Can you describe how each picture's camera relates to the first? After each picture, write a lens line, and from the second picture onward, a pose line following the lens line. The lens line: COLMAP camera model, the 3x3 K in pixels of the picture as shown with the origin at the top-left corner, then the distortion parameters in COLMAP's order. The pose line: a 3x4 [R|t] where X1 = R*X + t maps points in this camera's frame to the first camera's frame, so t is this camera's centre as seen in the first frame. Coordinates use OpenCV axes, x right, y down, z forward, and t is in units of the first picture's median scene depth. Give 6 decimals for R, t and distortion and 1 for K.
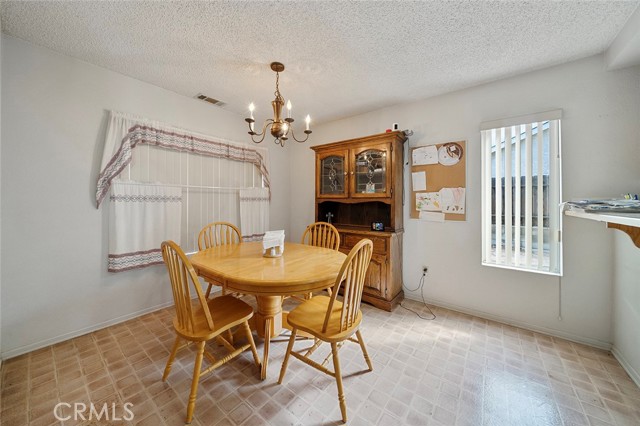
lens RADIAL K [[223.9, 0, 320.1], [0, 223.9, 199.3], [0, 0, 1]] dist [0.000143, -0.000015]
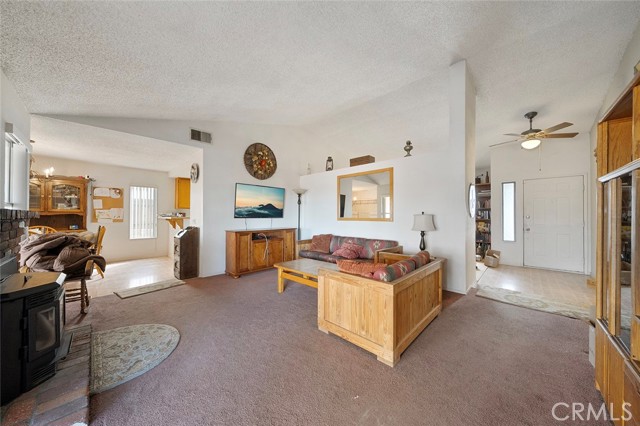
lens RADIAL K [[215.7, 0, 320.0], [0, 215.7, 213.0], [0, 0, 1]] dist [-0.000308, 0.000002]
pose [[0.088789, 0.007765, 0.996020, -1.310084], [-0.016272, 0.999847, -0.006345, -0.019274], [-0.995918, -0.015644, 0.088902, -1.170760]]
